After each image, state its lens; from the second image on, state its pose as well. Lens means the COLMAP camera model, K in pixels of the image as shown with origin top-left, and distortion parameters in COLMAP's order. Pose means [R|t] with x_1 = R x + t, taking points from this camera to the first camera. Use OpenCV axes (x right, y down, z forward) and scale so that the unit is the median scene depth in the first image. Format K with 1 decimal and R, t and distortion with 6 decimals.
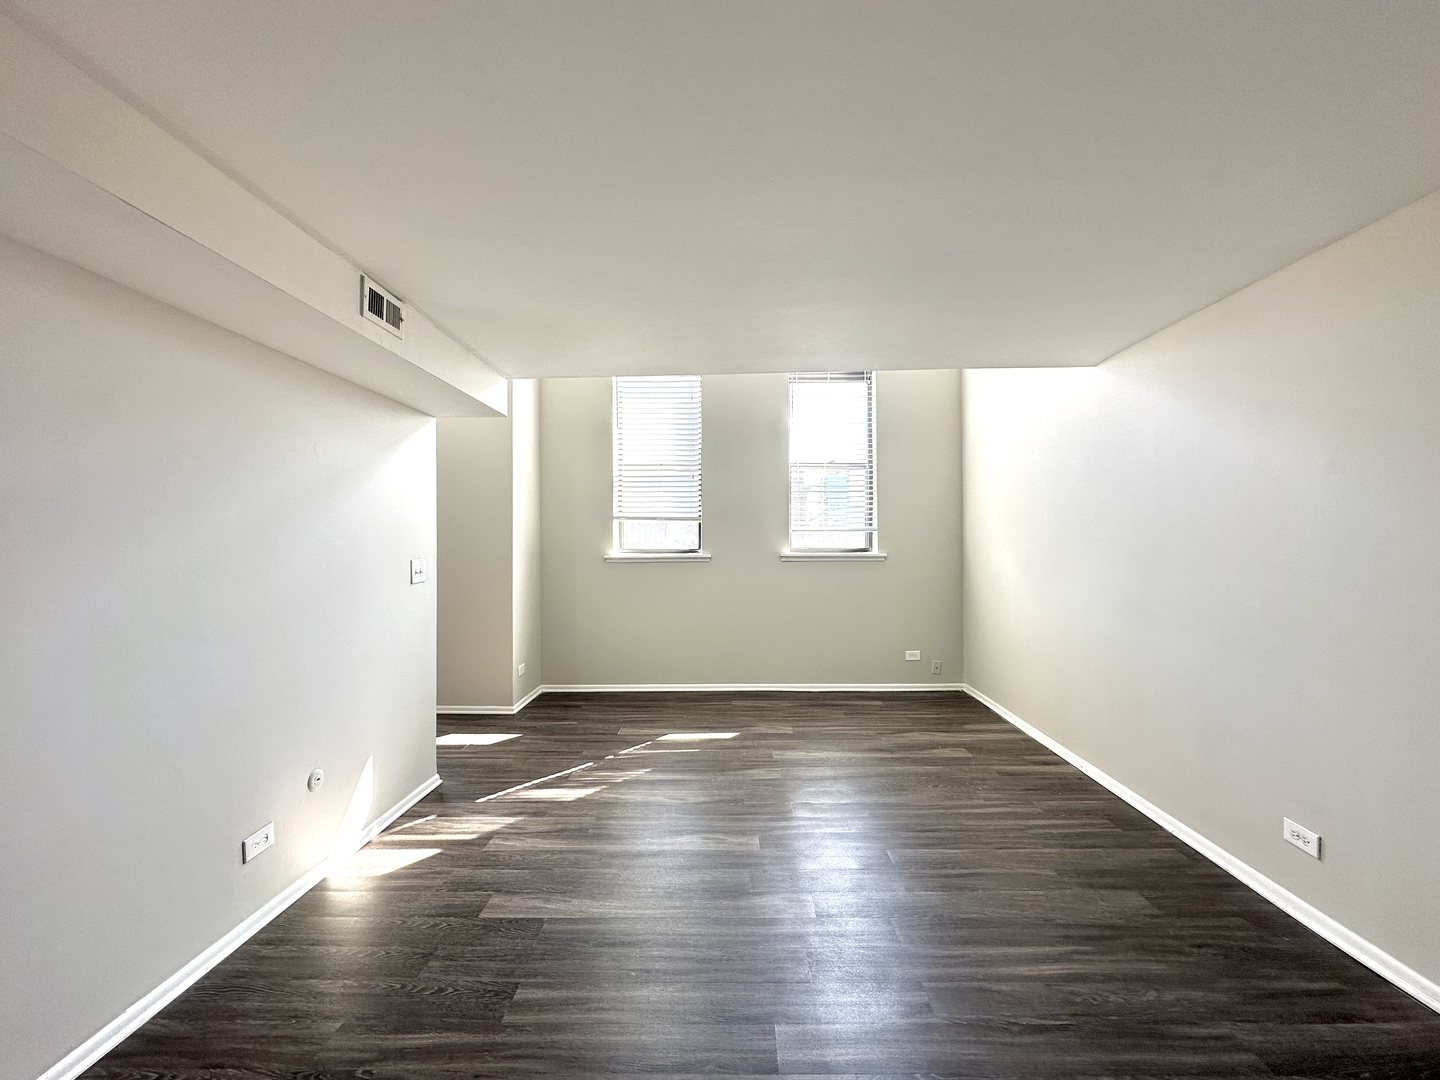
lens RADIAL K [[574.0, 0, 720.0], [0, 574.0, 540.0], [0, 0, 1]] dist [-0.001828, 0.000439]
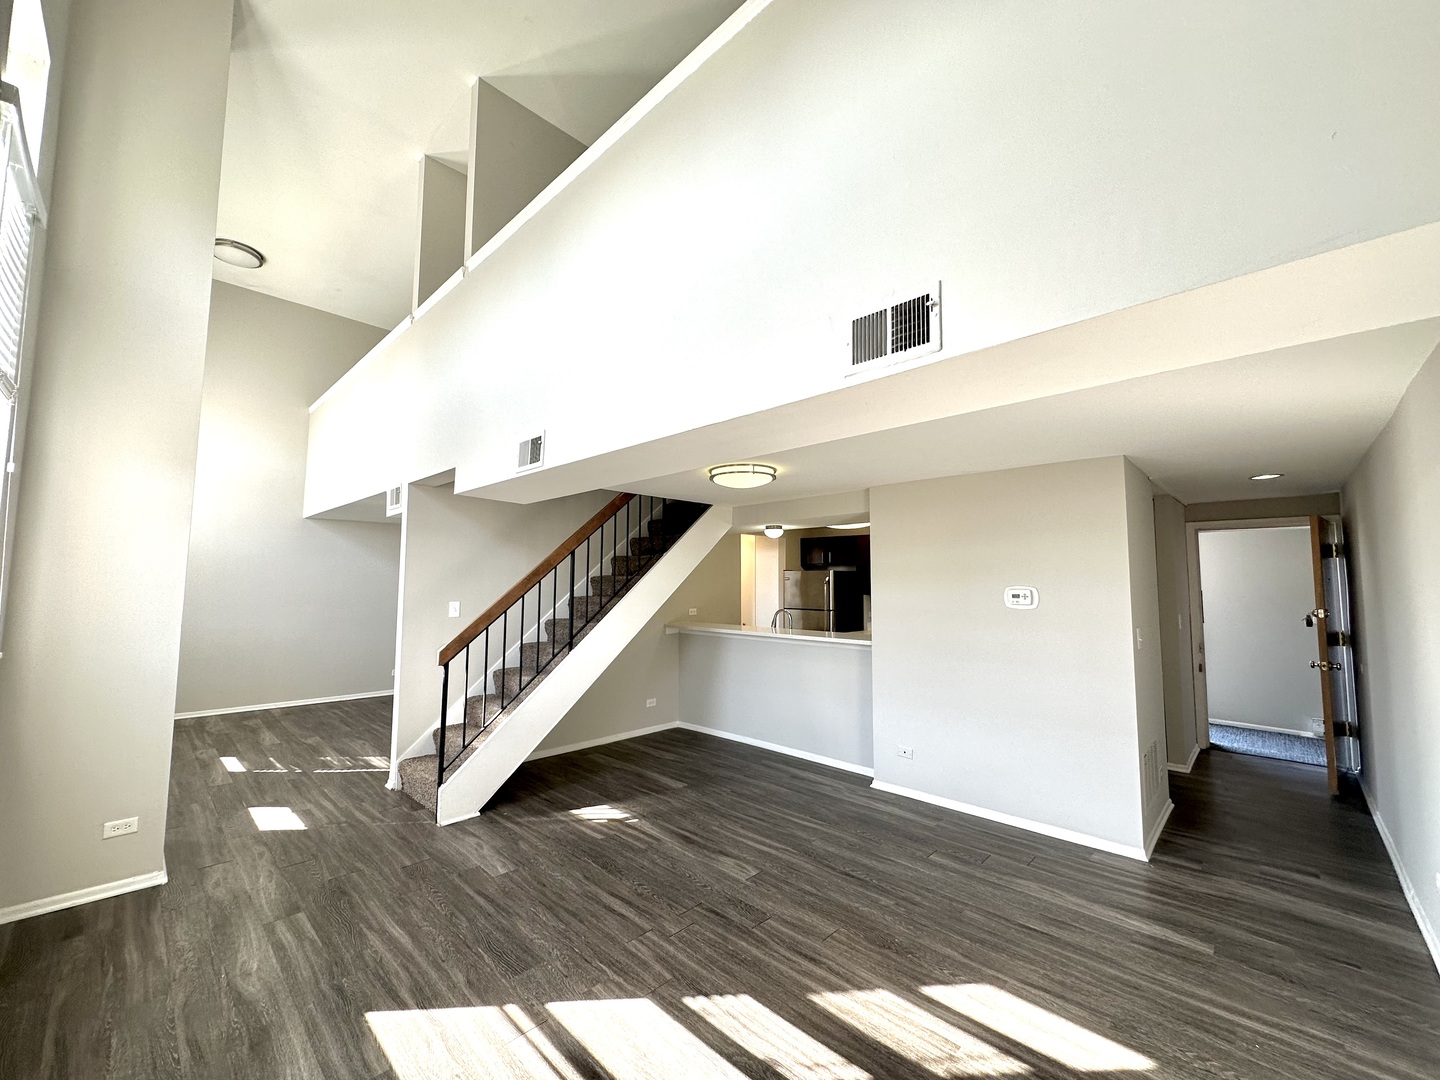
lens RADIAL K [[574.0, 0, 720.0], [0, 574.0, 540.0], [0, 0, 1]] dist [-0.001828, 0.000439]
pose [[-0.740524, 0.058121, 0.669512, -2.279459], [-0.002120, 0.996046, -0.088813, -0.029059], [-0.672027, -0.067187, -0.737473, 1.731746]]
